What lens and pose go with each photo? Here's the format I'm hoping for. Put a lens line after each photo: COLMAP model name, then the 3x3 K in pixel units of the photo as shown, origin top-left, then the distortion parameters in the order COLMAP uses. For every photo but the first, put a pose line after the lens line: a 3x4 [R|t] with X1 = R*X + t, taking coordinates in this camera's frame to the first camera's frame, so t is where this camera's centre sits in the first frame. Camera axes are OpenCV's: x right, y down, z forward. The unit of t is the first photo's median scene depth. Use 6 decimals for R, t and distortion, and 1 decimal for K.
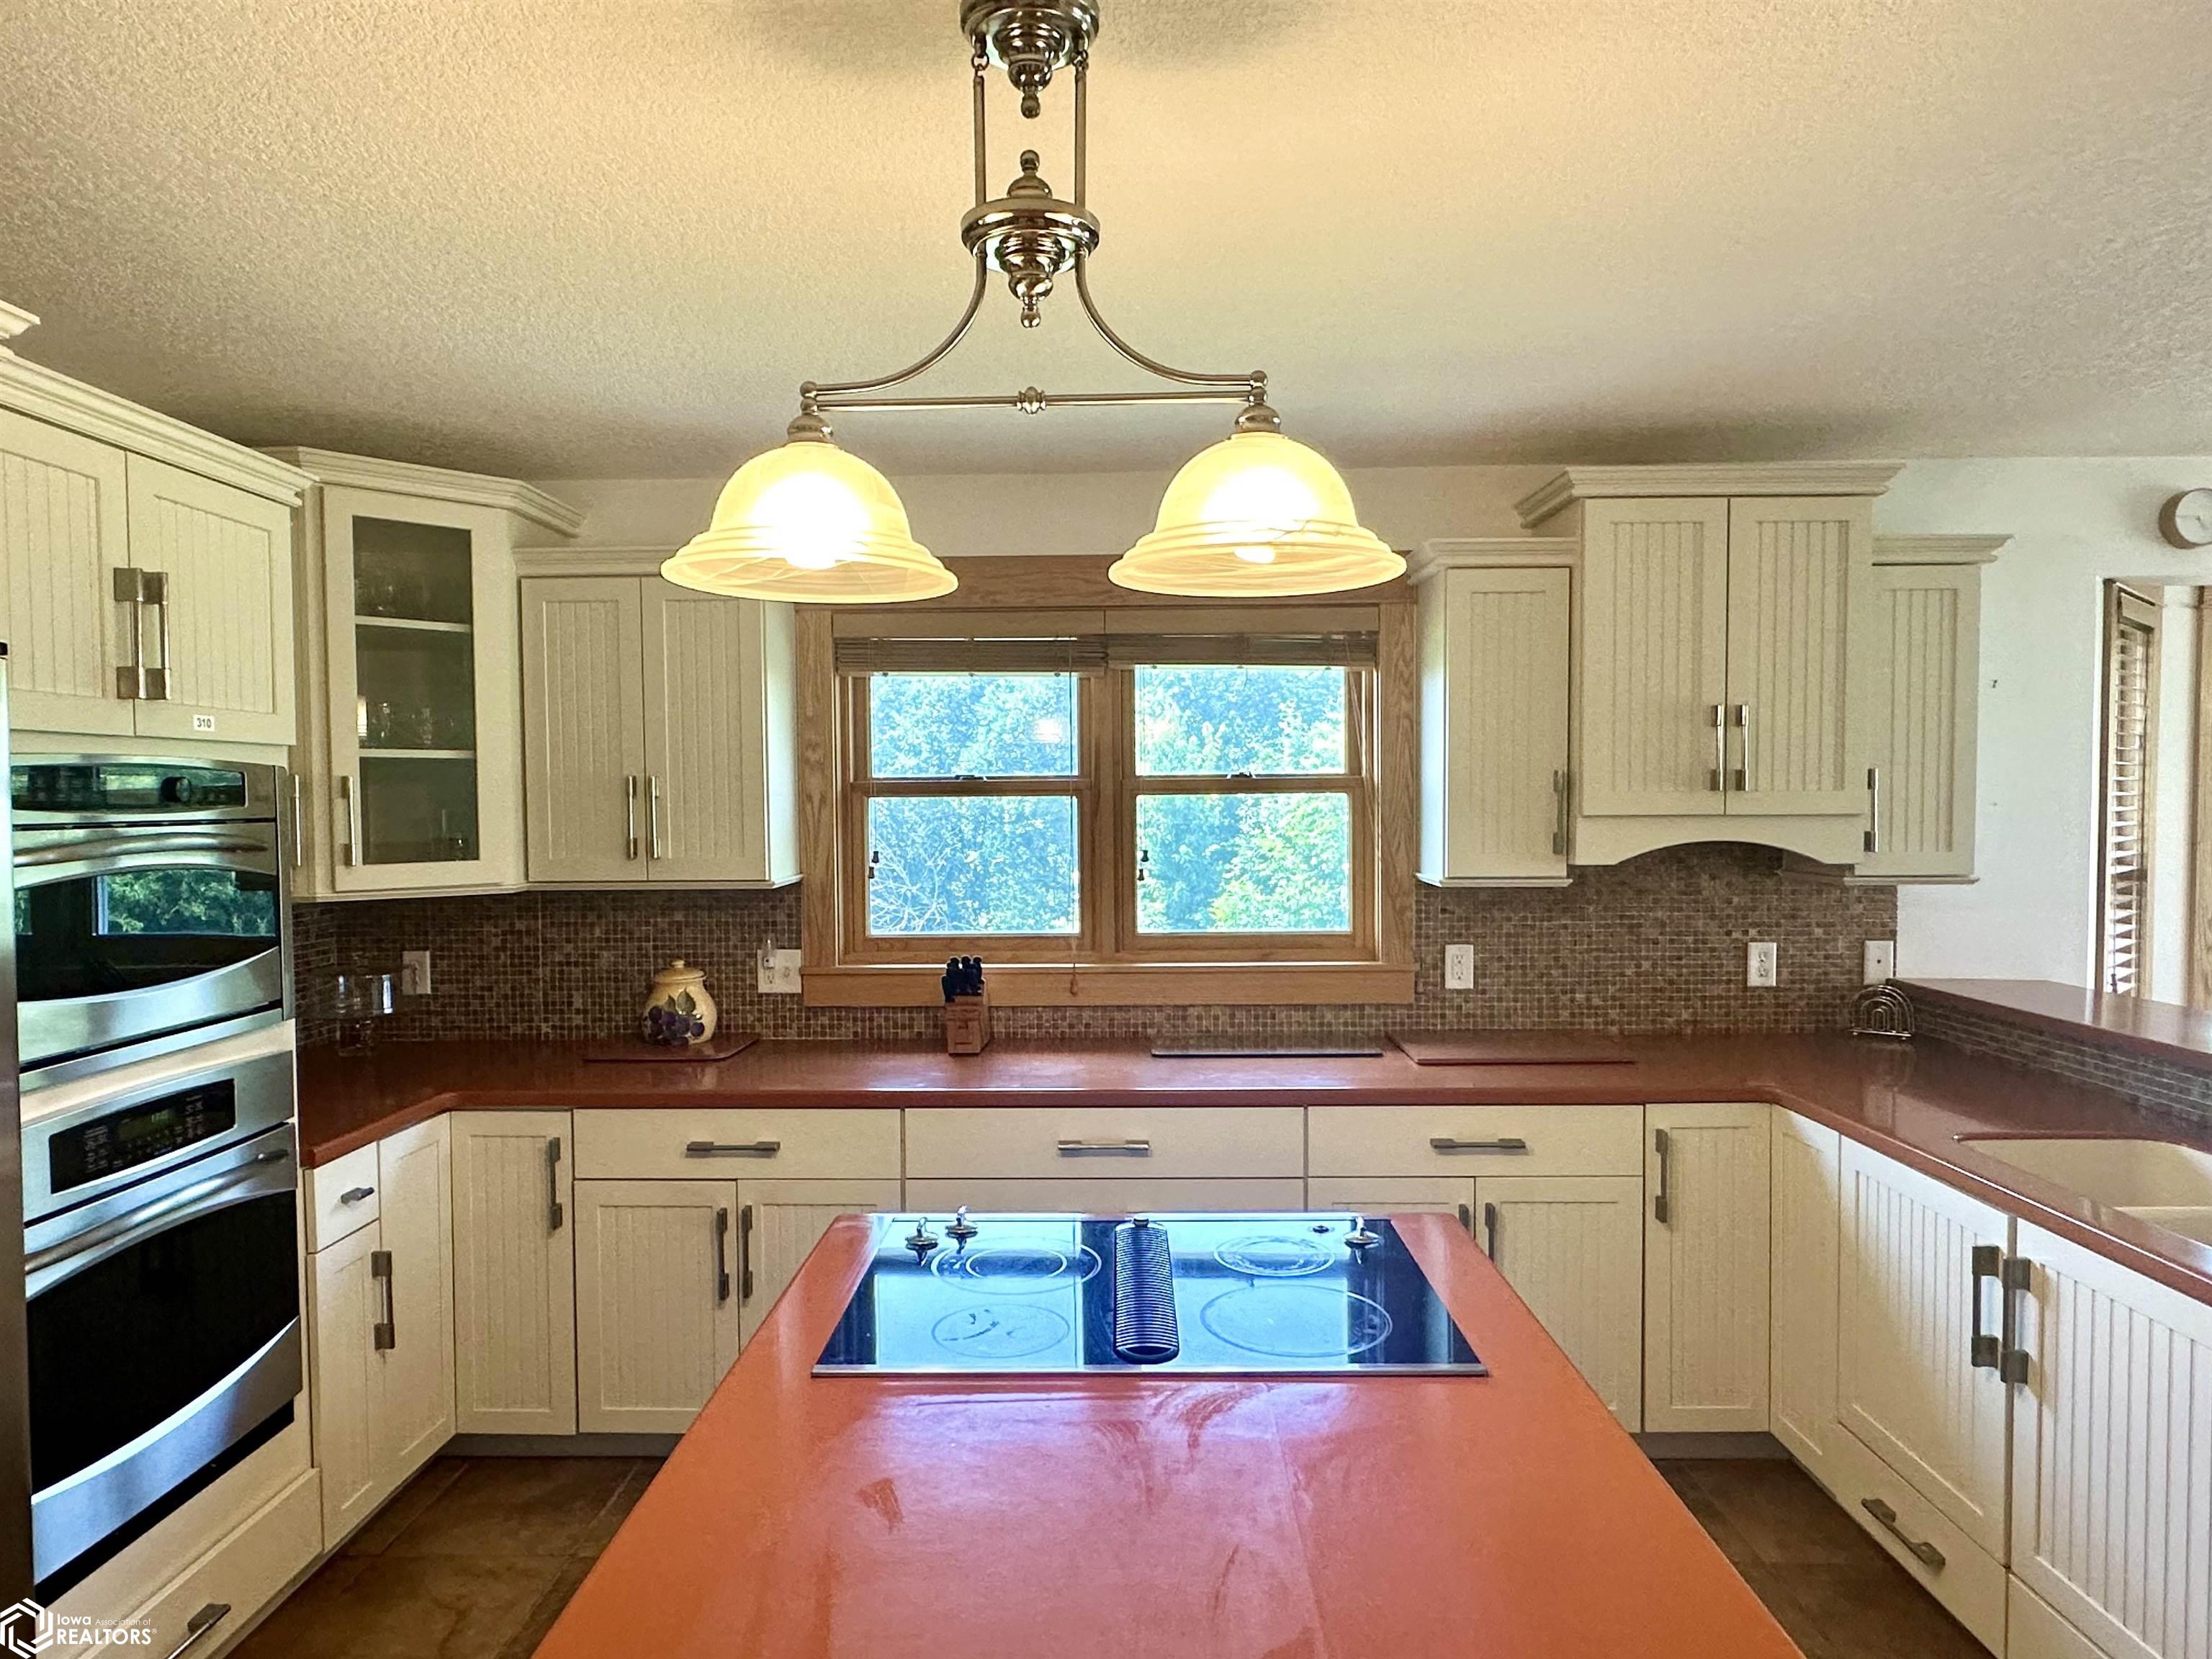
lens RADIAL K [[1345.5, 0, 1100.6], [0, 1345.5, 845.4], [0, 0, 1]] dist [0.001454, 0.000548]
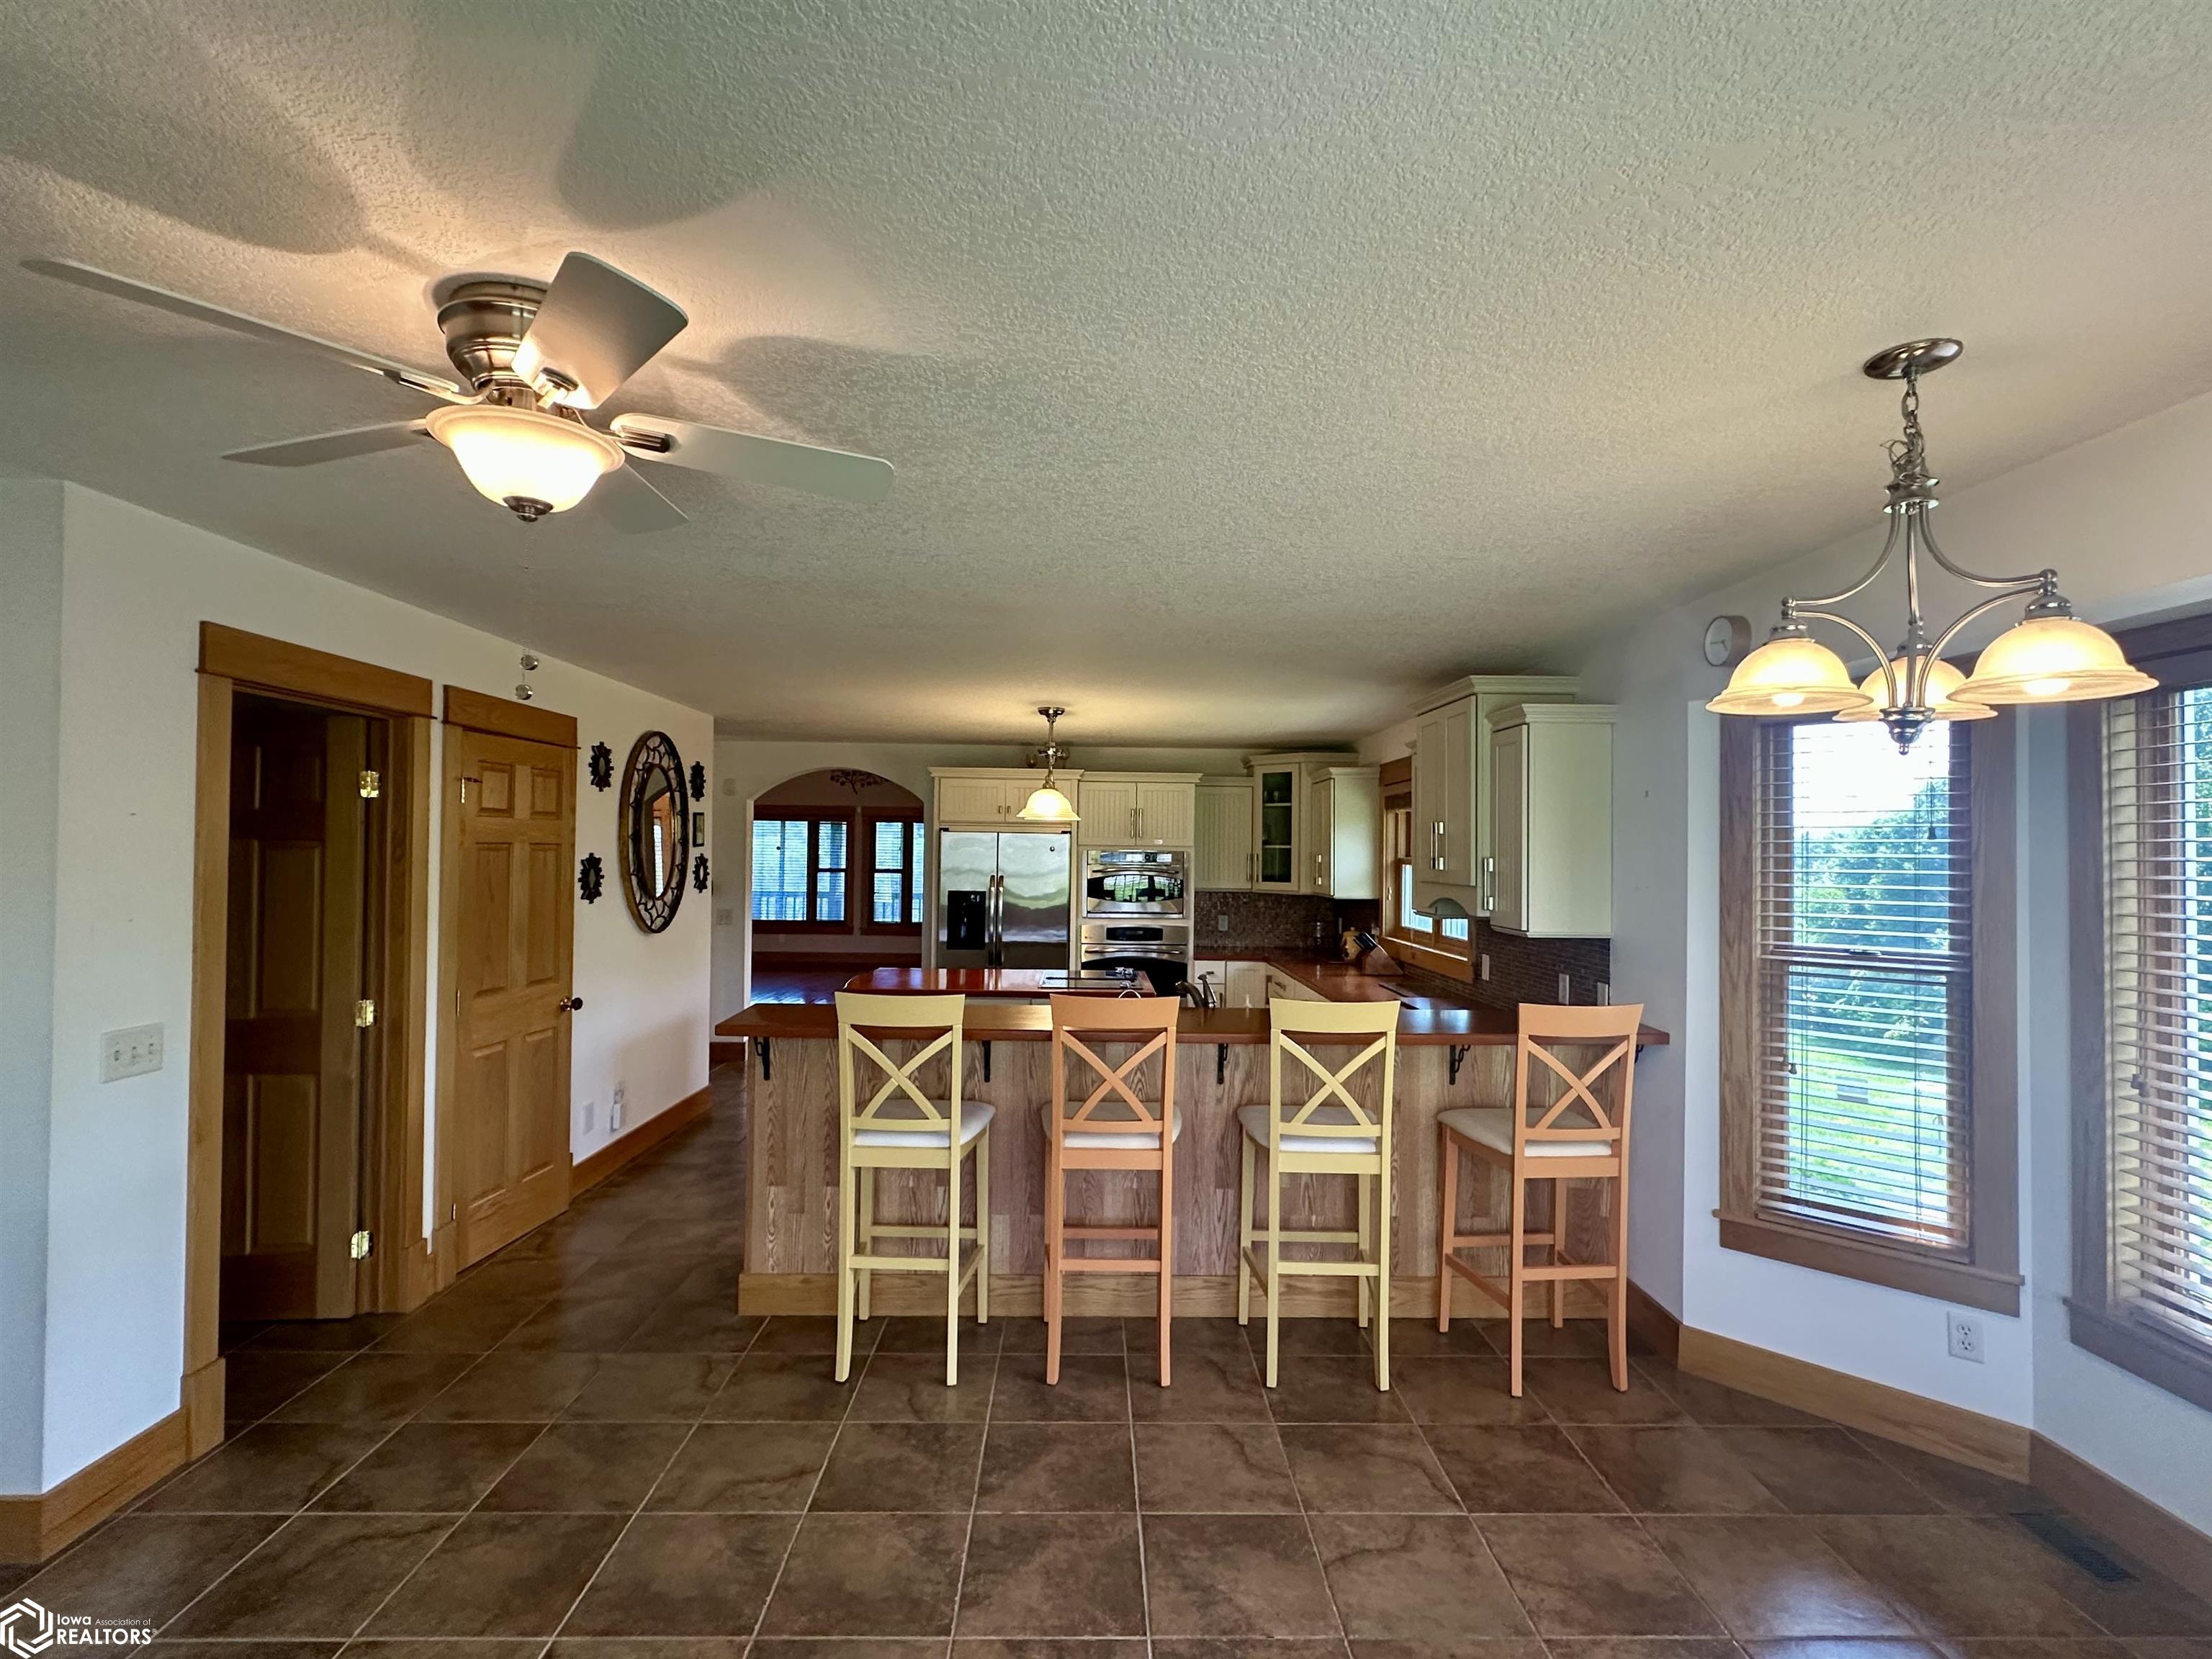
lens RADIAL K [[1040.6, 0, 1106.0], [0, 1040.6, 829.5], [0, 0, 1]] dist [0.000049, 0.000126]
pose [[0.040655, -0.011575, -0.999106, 1.626484], [-0.048173, 0.998747, -0.013531, -0.047419], [0.998011, 0.048680, 0.040046, 0.440747]]
